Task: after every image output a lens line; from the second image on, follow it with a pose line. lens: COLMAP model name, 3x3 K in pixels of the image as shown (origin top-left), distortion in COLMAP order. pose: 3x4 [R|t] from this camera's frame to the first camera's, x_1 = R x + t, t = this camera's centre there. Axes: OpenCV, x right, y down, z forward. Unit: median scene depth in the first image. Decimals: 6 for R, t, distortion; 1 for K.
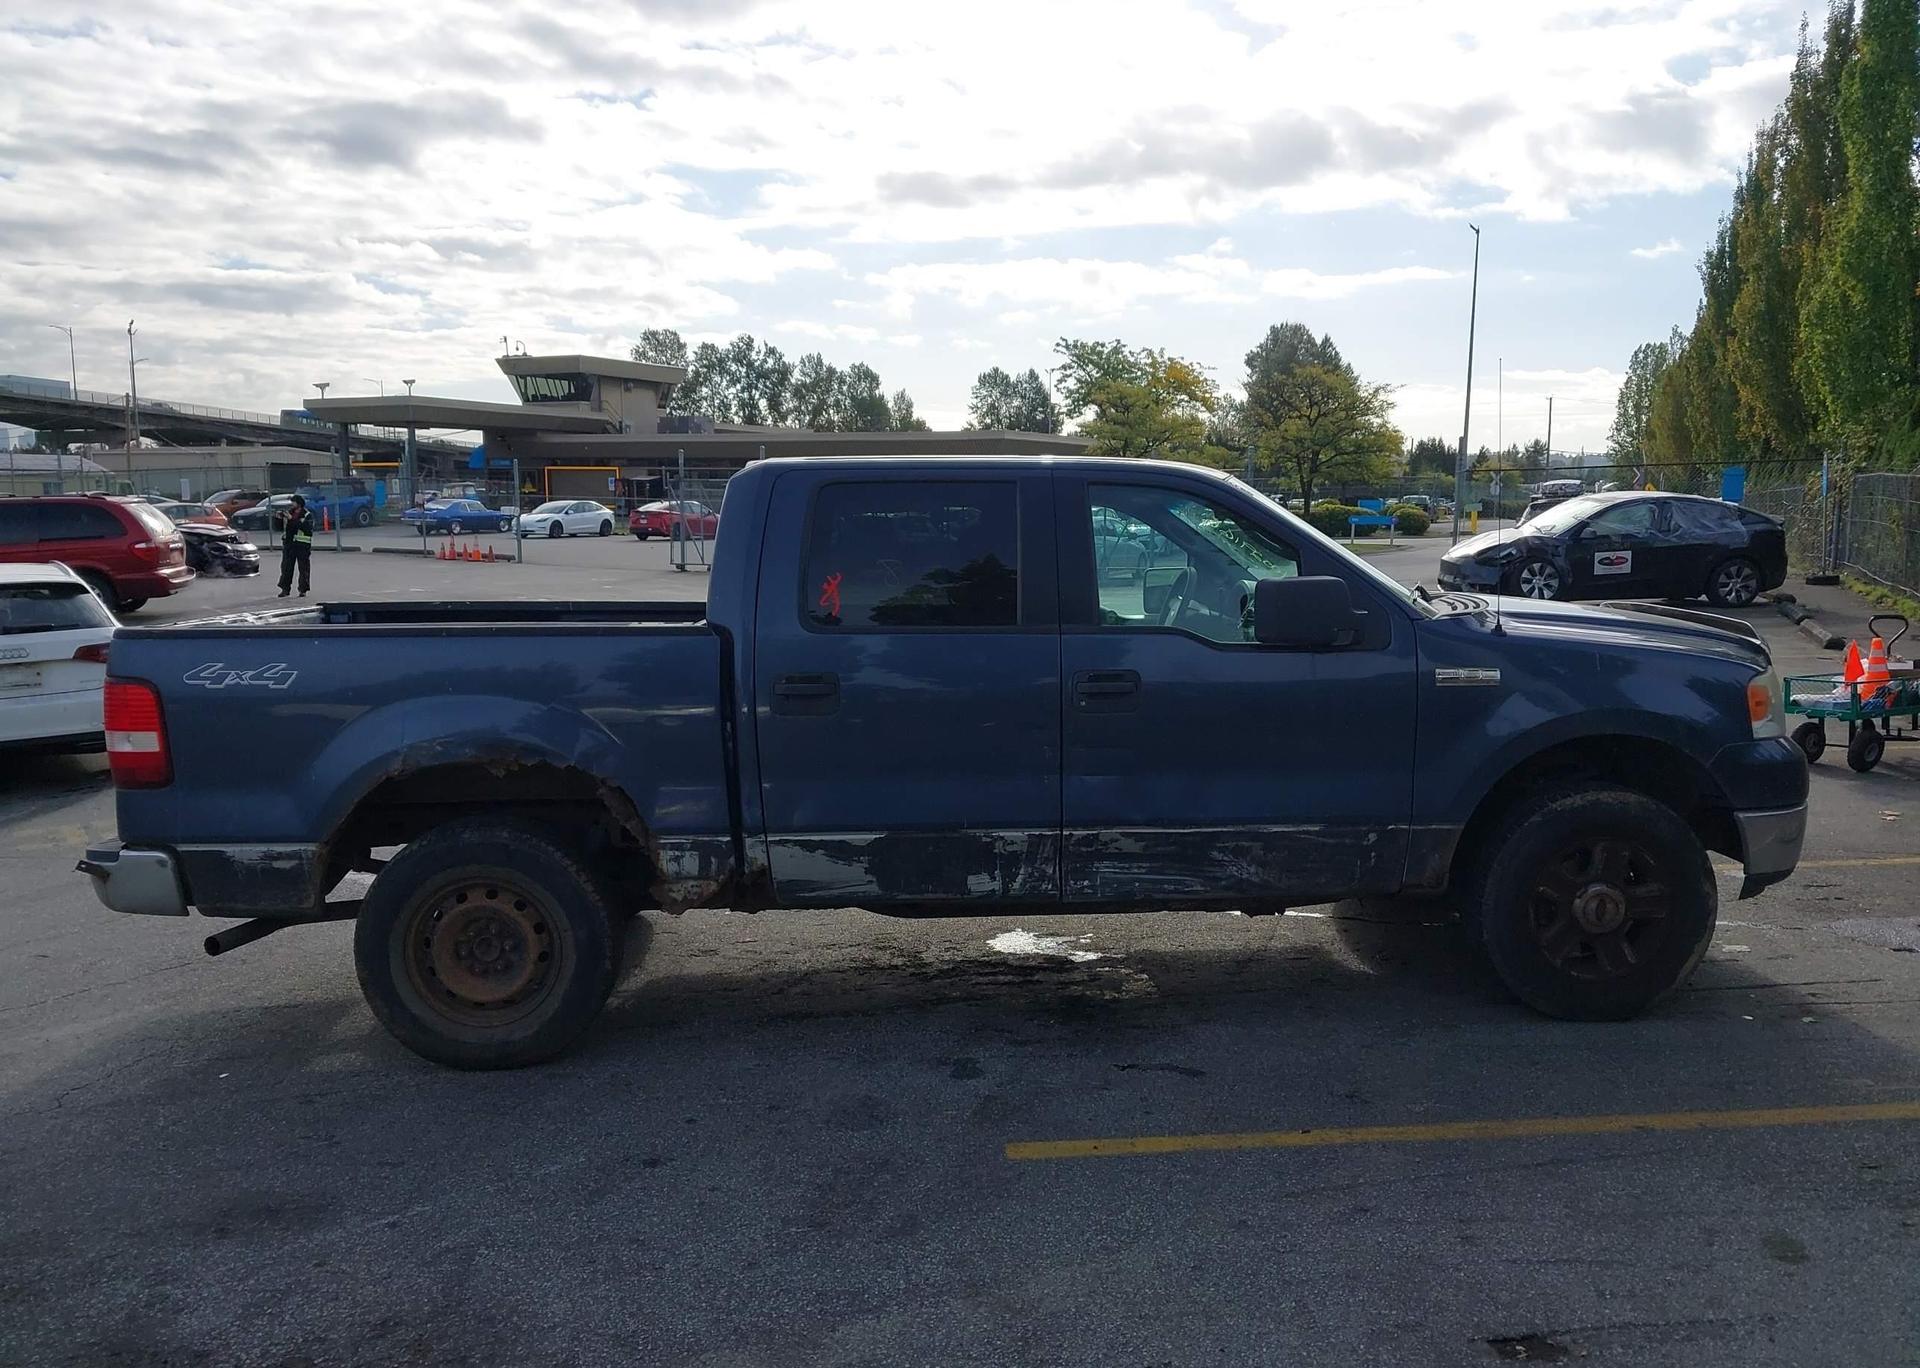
lens RADIAL K [[1508.8, 0, 960.0], [0, 1508.8, 684.0], [0, 0, 1]] dist [0.125385, -0.253079]
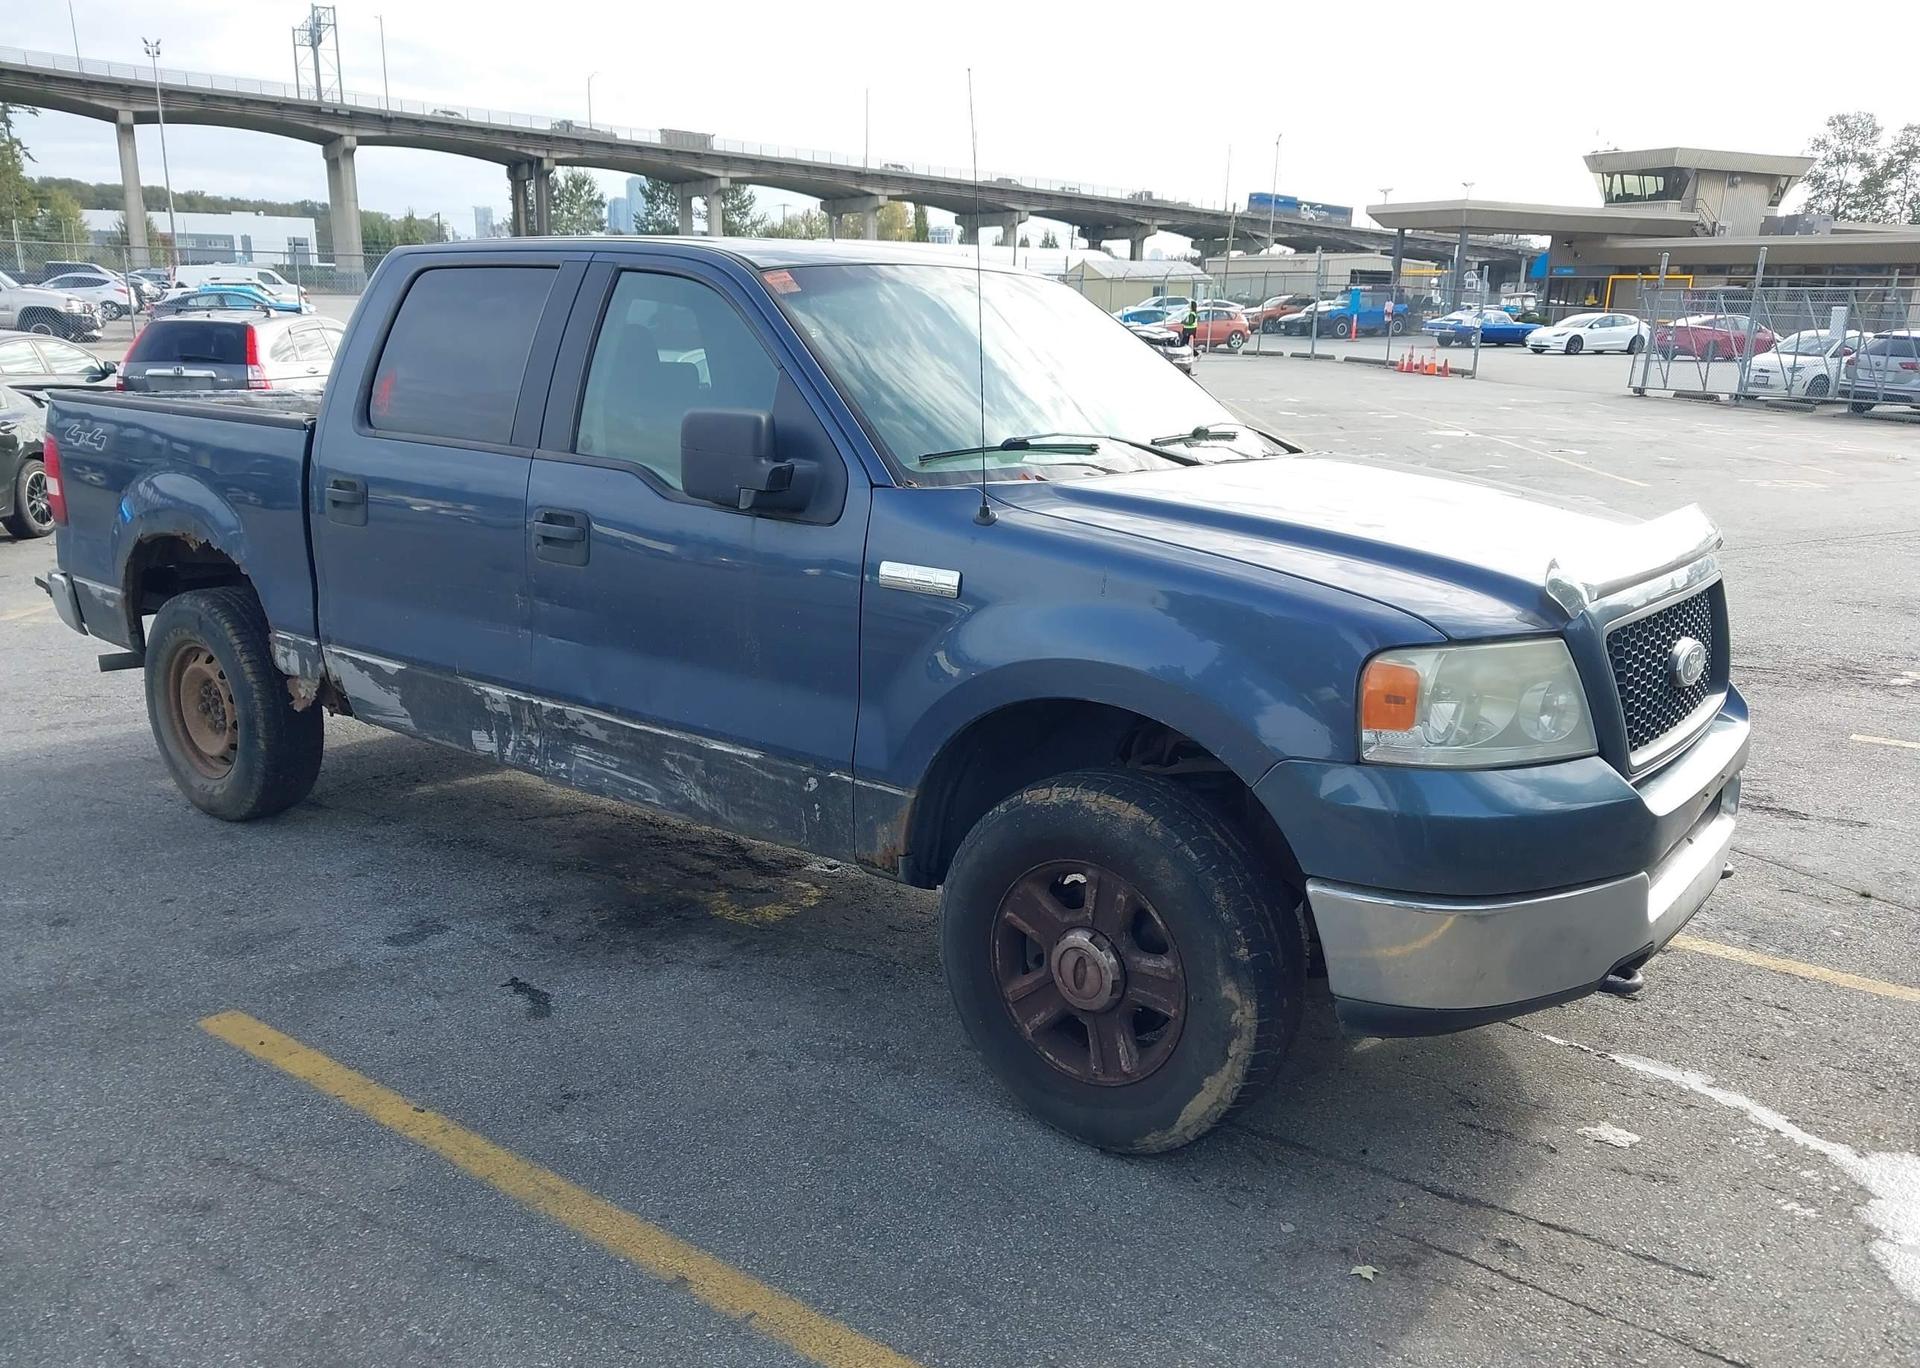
lens RADIAL K [[1528.6, 0, 960.0], [0, 1528.6, 684.0], [0, 0, 1]] dist [0.028279, -0.039098]
pose [[0.761664, 0.173447, -0.624327, 0.098695], [-0.098460, 0.983300, 0.153056, -0.008099], [0.640448, -0.055106, 0.766022, 0.064015]]
